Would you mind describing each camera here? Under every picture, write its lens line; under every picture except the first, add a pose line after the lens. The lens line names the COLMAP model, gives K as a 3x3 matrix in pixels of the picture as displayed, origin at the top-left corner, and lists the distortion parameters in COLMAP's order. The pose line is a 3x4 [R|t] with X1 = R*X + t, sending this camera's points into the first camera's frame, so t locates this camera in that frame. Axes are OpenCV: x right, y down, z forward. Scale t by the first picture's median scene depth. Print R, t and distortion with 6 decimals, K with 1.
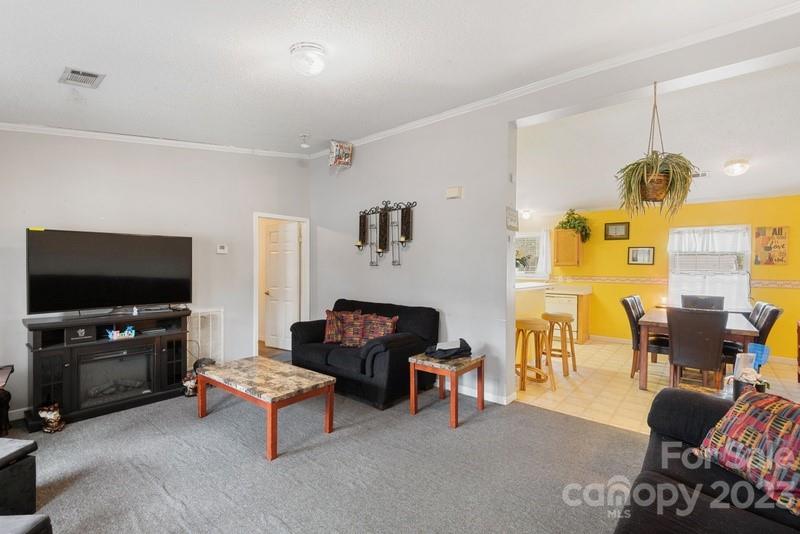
lens RADIAL K [[353.4, 0, 407.3], [0, 353.4, 268.7], [0, 0, 1]] dist [-0.000539, -0.000975]
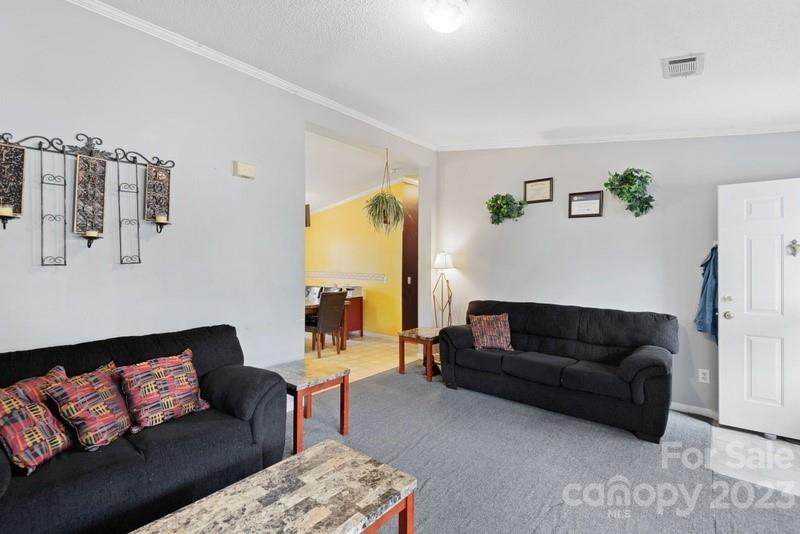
lens RADIAL K [[353.4, 0, 407.3], [0, 353.4, 268.7], [0, 0, 1]] dist [-0.000539, -0.000975]
pose [[0.026390, -0.017368, 0.999501, -0.821596], [0.002756, 0.999847, 0.017301, -0.017008], [-0.999648, 0.002298, 0.026434, 0.809315]]
